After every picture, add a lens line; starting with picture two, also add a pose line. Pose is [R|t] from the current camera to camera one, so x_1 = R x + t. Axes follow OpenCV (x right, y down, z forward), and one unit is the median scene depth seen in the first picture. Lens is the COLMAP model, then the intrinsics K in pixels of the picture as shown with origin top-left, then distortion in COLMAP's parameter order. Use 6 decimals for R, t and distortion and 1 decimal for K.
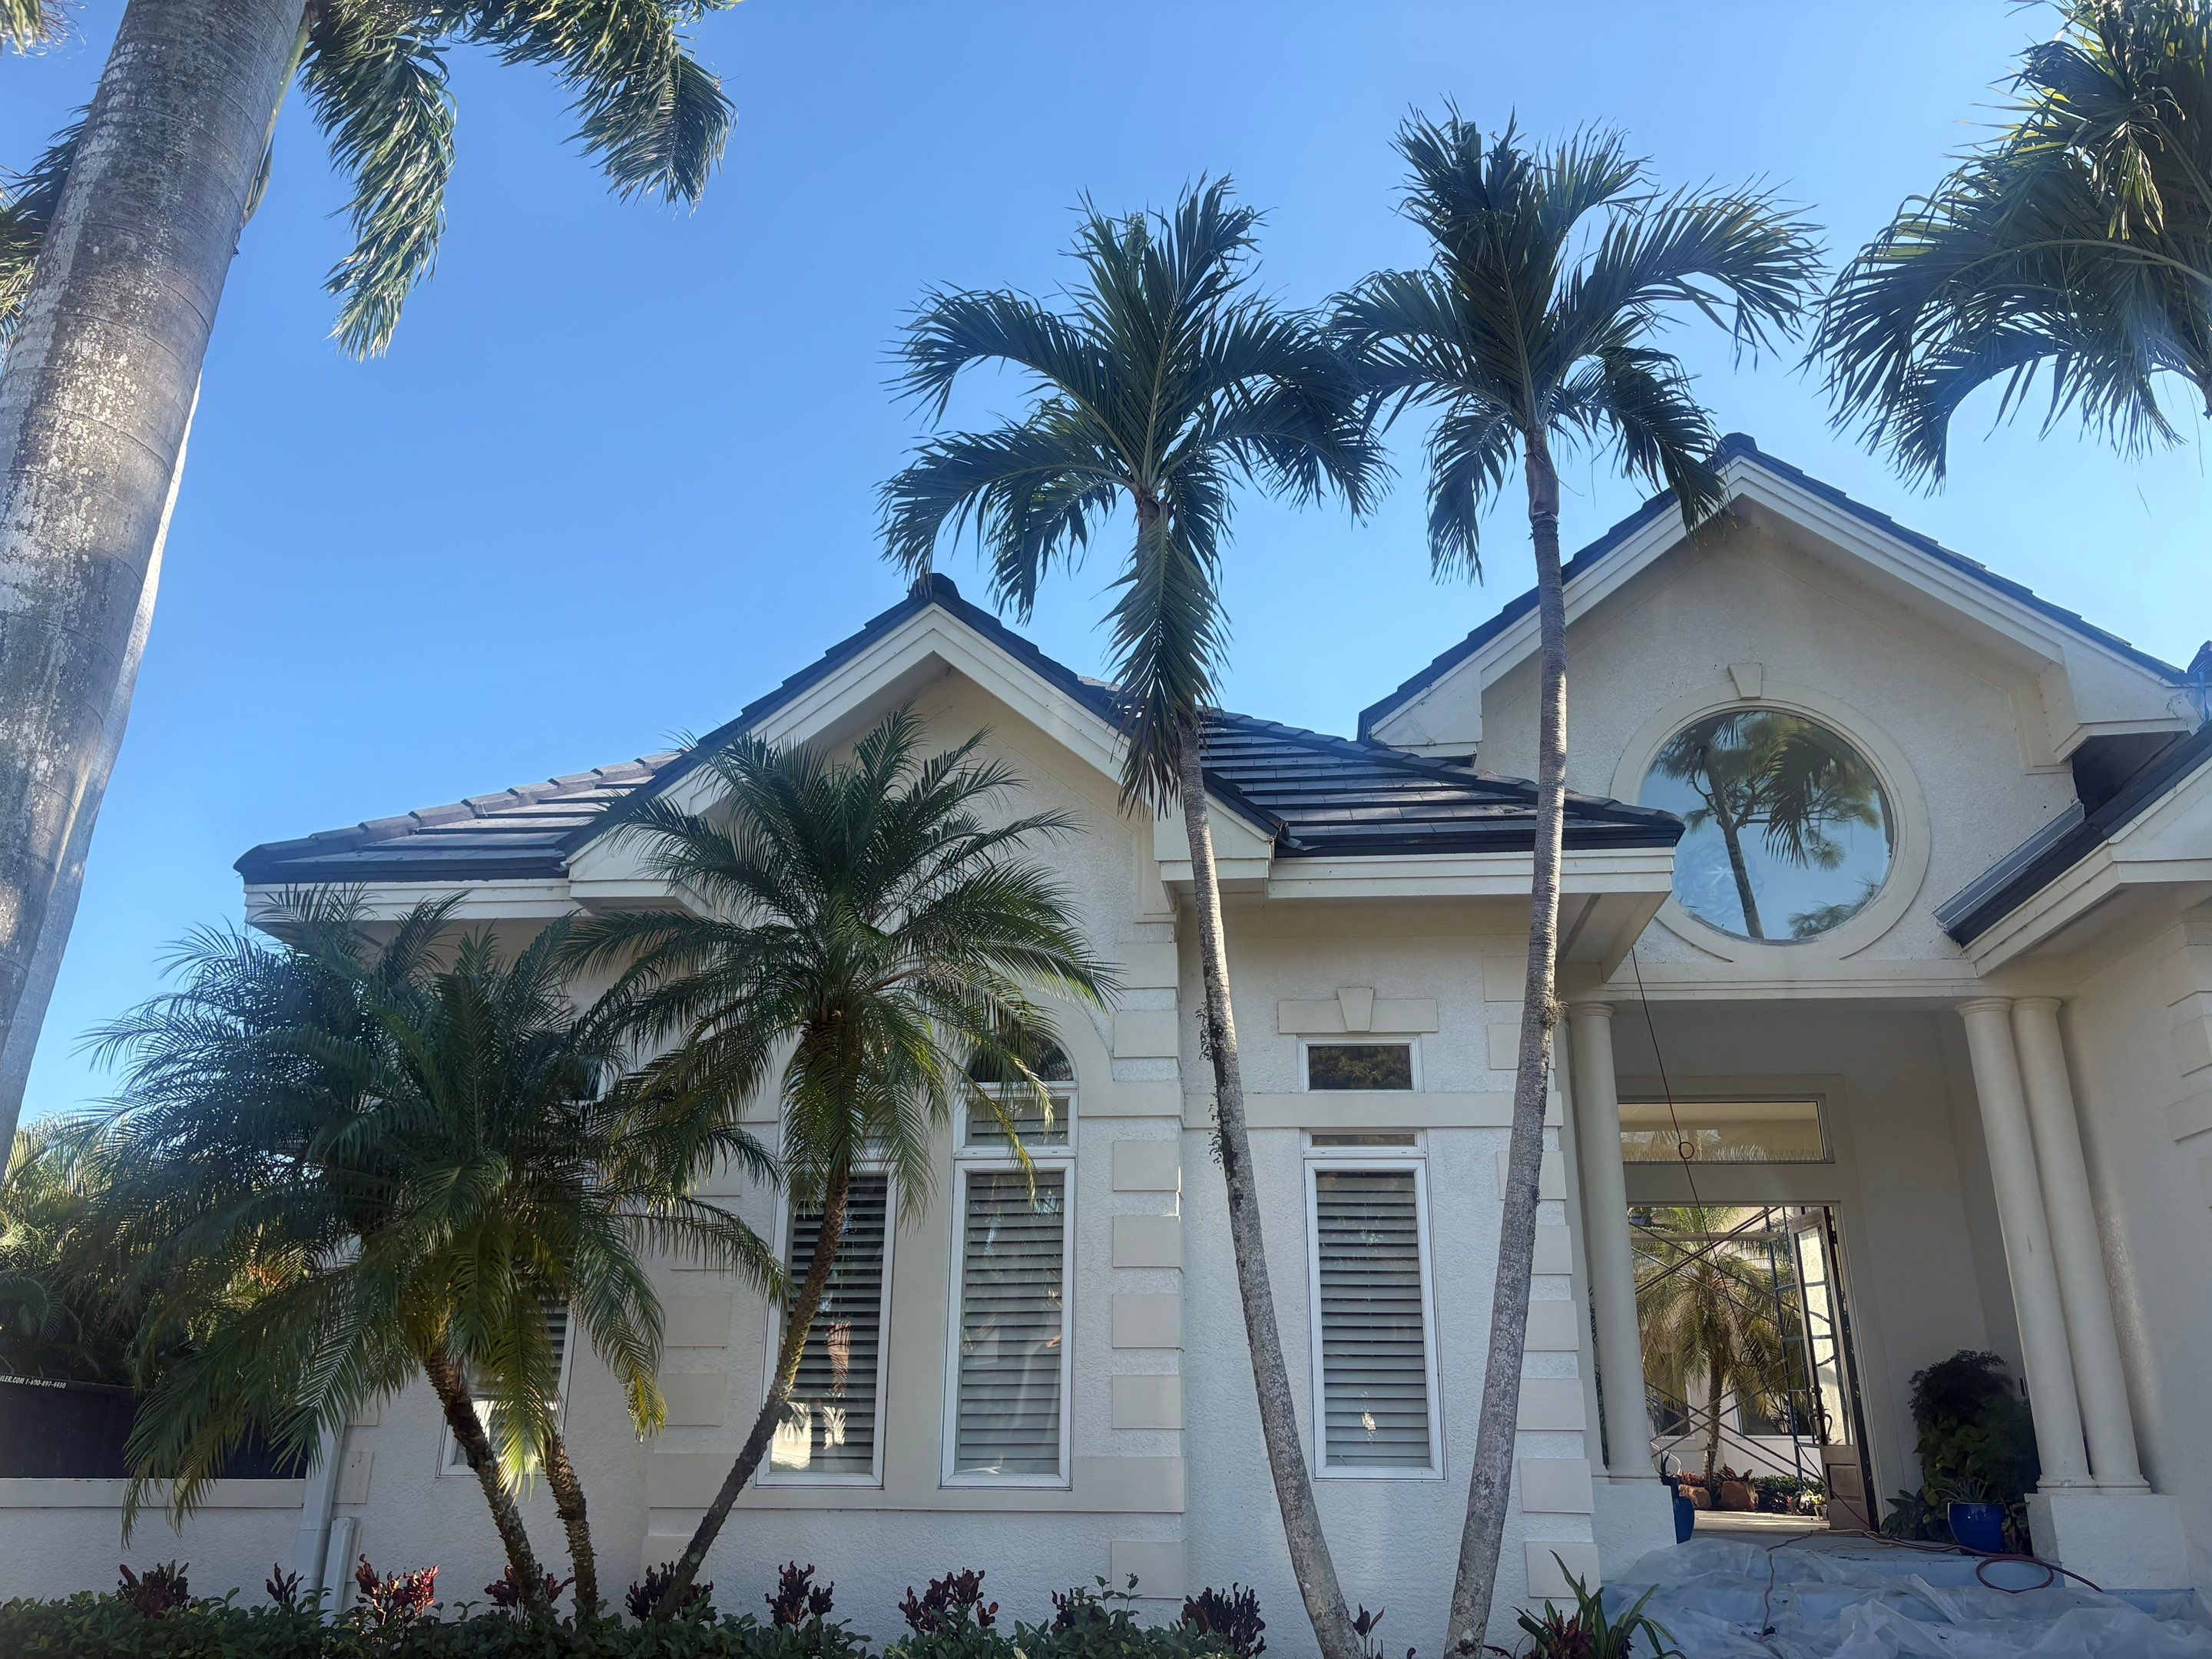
lens RADIAL K [[1676.4, 0, 1125.3], [0, 1676.4, 829.5], [0, 0, 1]] dist [0.067754, -0.057715]
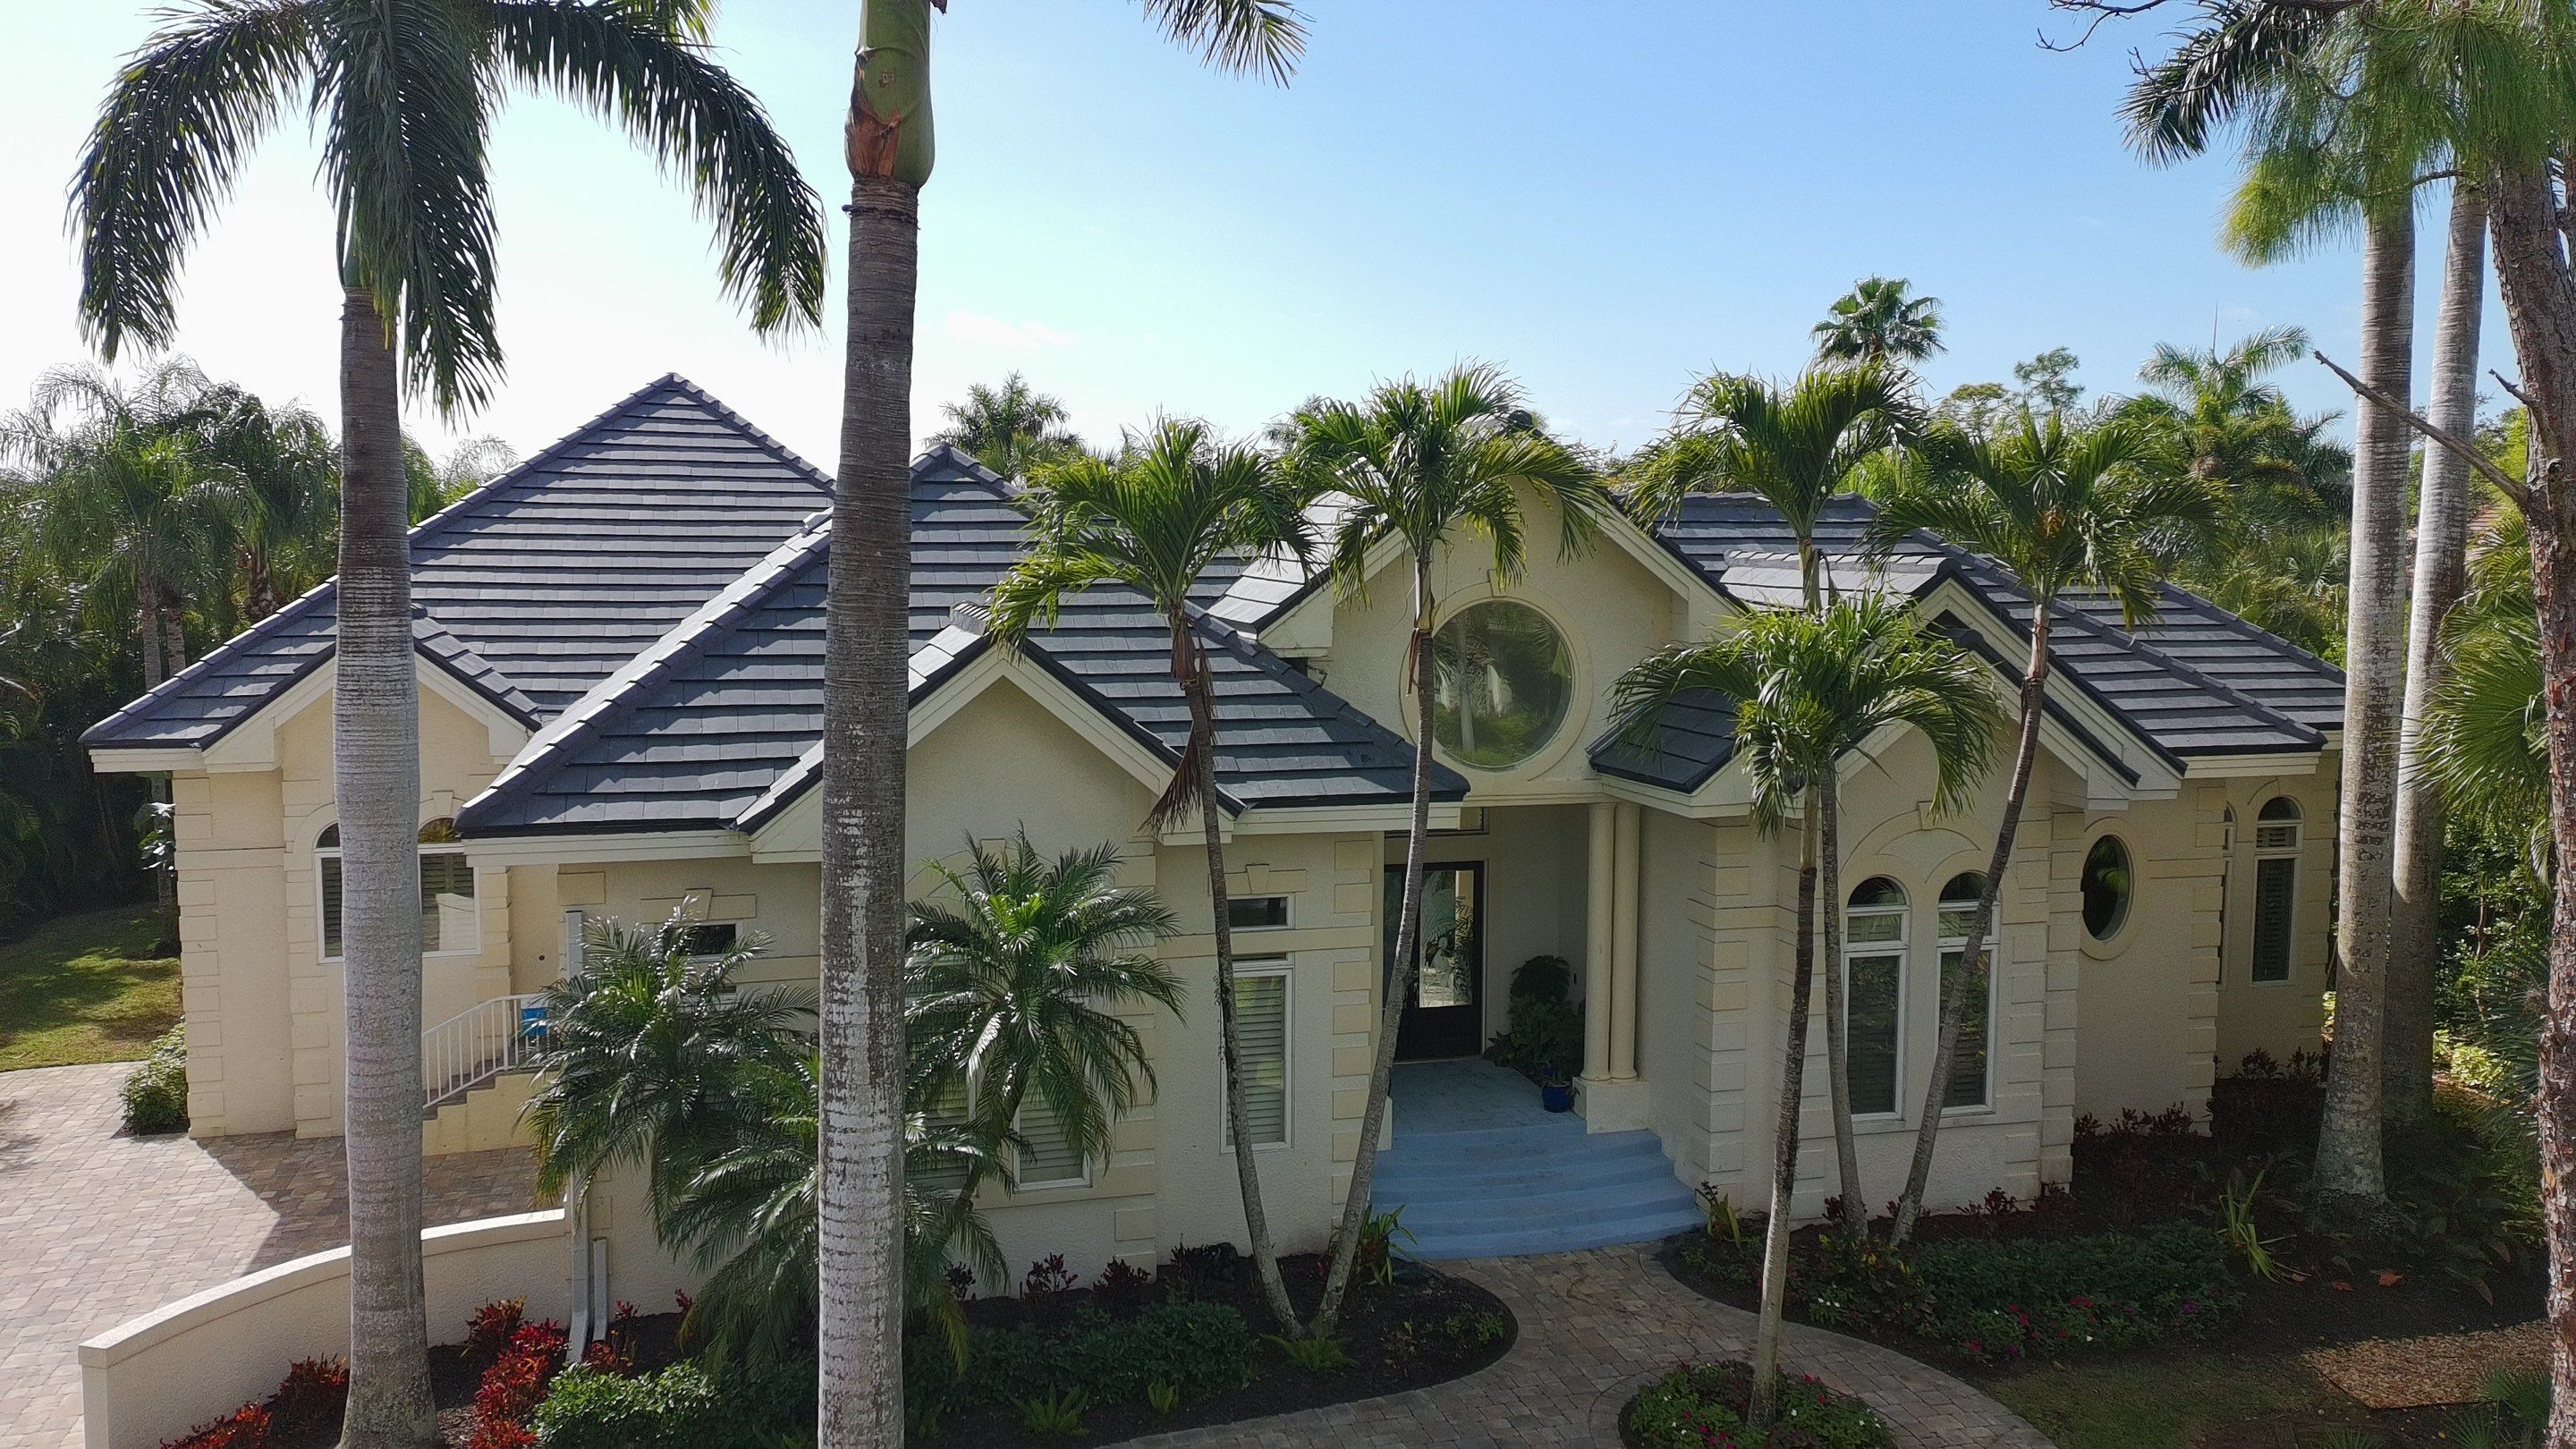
lens RADIAL K [[1949.1, 0, 1288.0], [0, 1949.1, 724.5], [0, 0, 1]] dist [0.063529, -0.006194]
pose [[0.937011, -0.030939, 0.347928, -0.457521], [-0.123750, 0.902061, 0.413487, -0.767294], [-0.326645, -0.430498, 0.841412, -0.462450]]
